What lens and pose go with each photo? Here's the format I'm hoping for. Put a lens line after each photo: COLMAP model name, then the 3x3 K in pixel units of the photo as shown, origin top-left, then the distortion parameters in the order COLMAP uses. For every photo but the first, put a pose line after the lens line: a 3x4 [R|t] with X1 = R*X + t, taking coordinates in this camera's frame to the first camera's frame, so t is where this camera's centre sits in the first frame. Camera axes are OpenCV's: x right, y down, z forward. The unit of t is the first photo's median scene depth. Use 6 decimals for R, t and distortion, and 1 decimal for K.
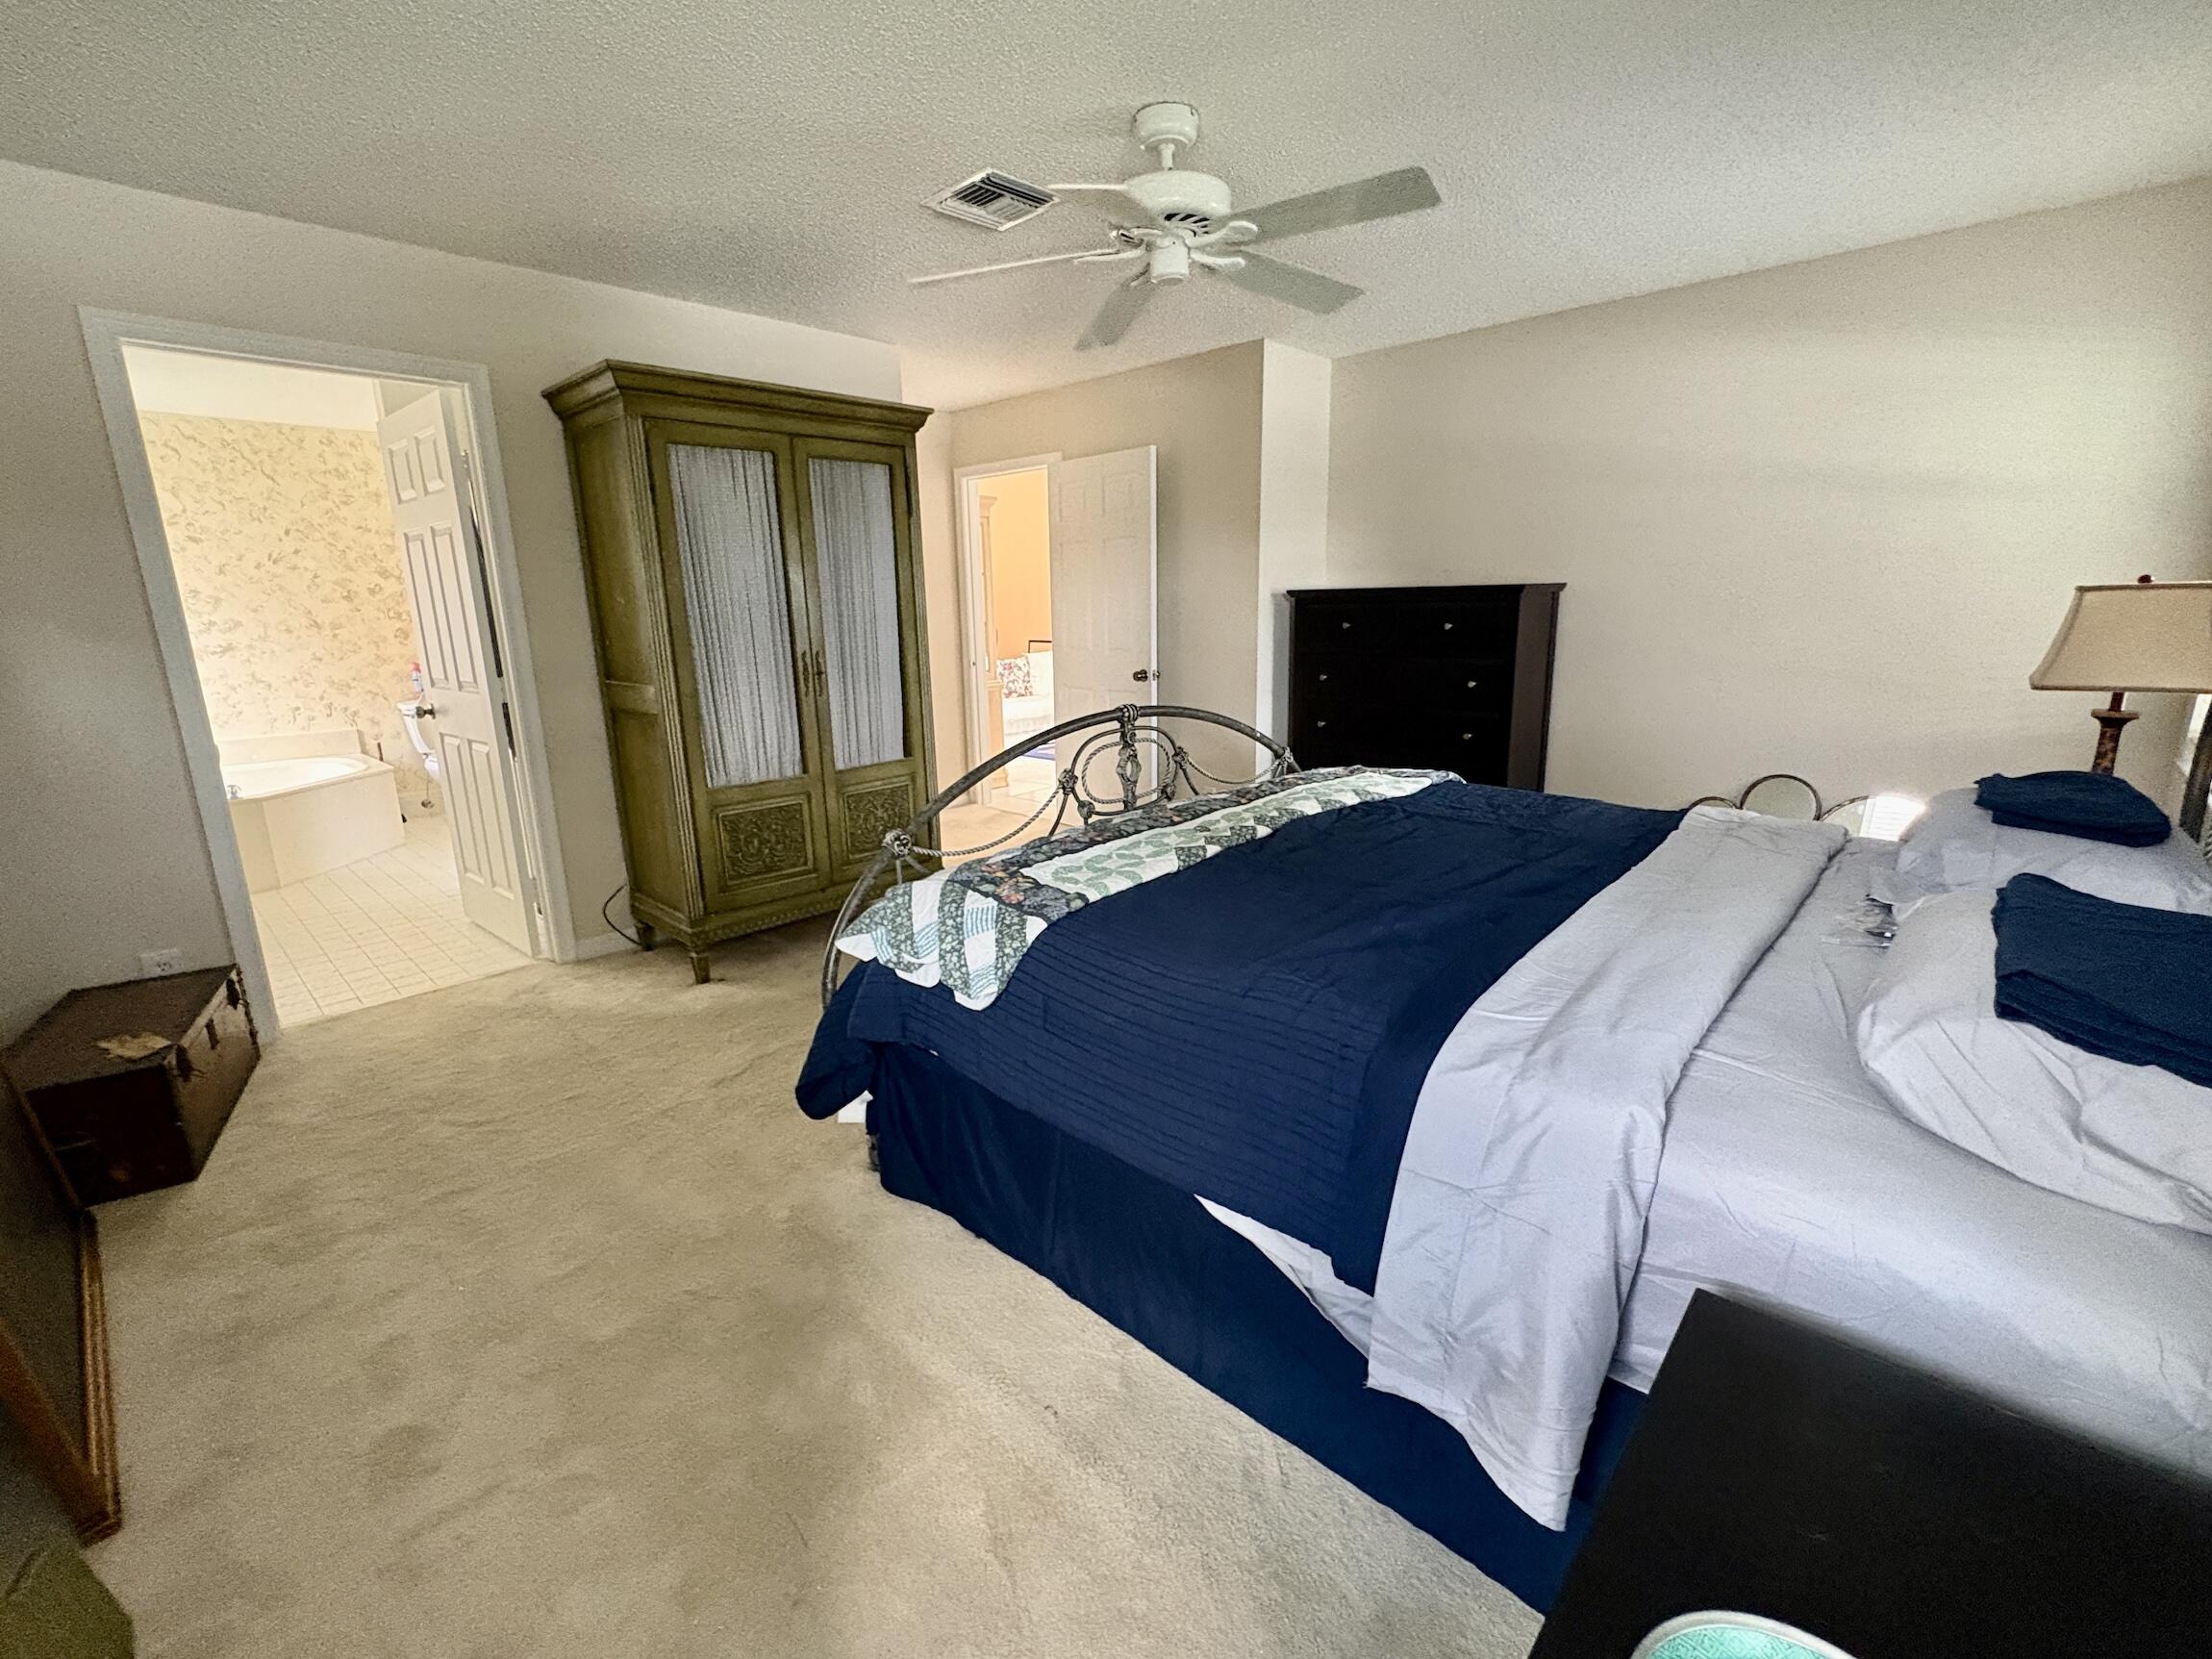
lens RADIAL K [[955.7, 0, 1103.1], [0, 955.7, 829.6], [0, 0, 1]] dist [0.000697, -0.000786]
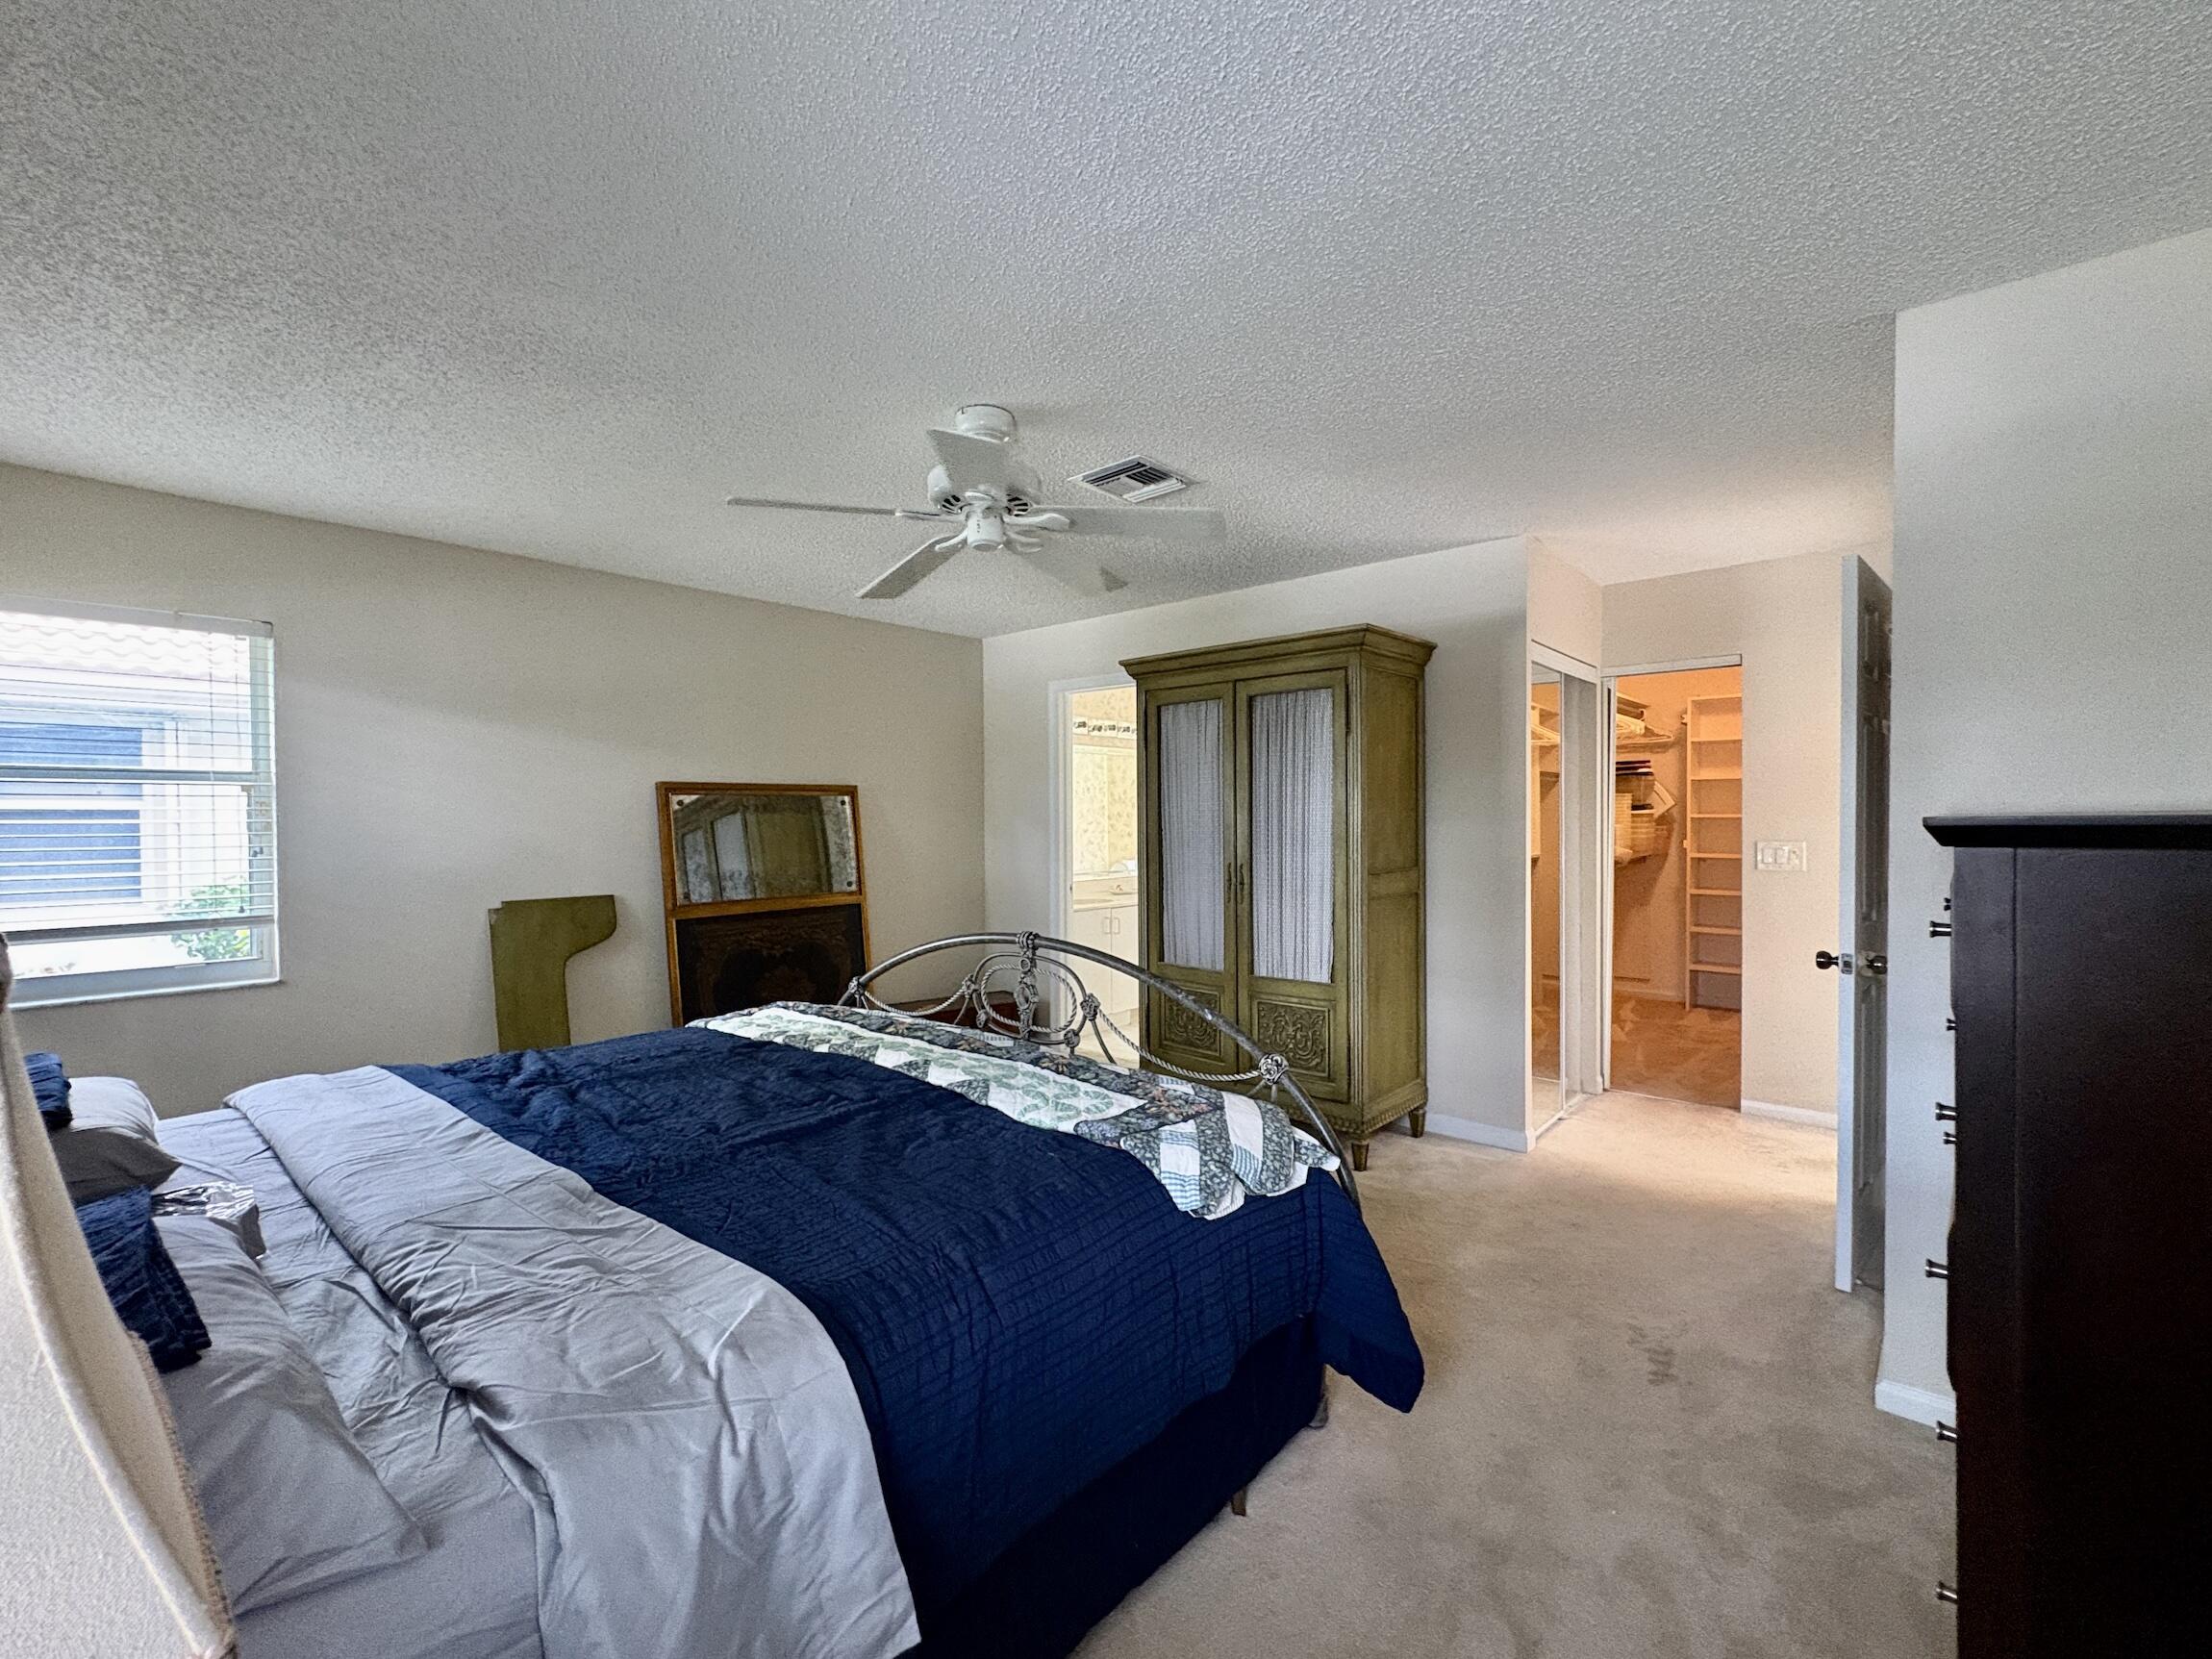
lens RADIAL K [[955.7, 0, 1103.1], [0, 955.7, 829.6], [0, 0, 1]] dist [0.000697, -0.000786]
pose [[0.028200, 0.033959, -0.999025, 0.804500], [-0.227440, 0.973427, 0.026669, -0.219935], [0.973384, 0.226466, 0.035174, 0.802029]]
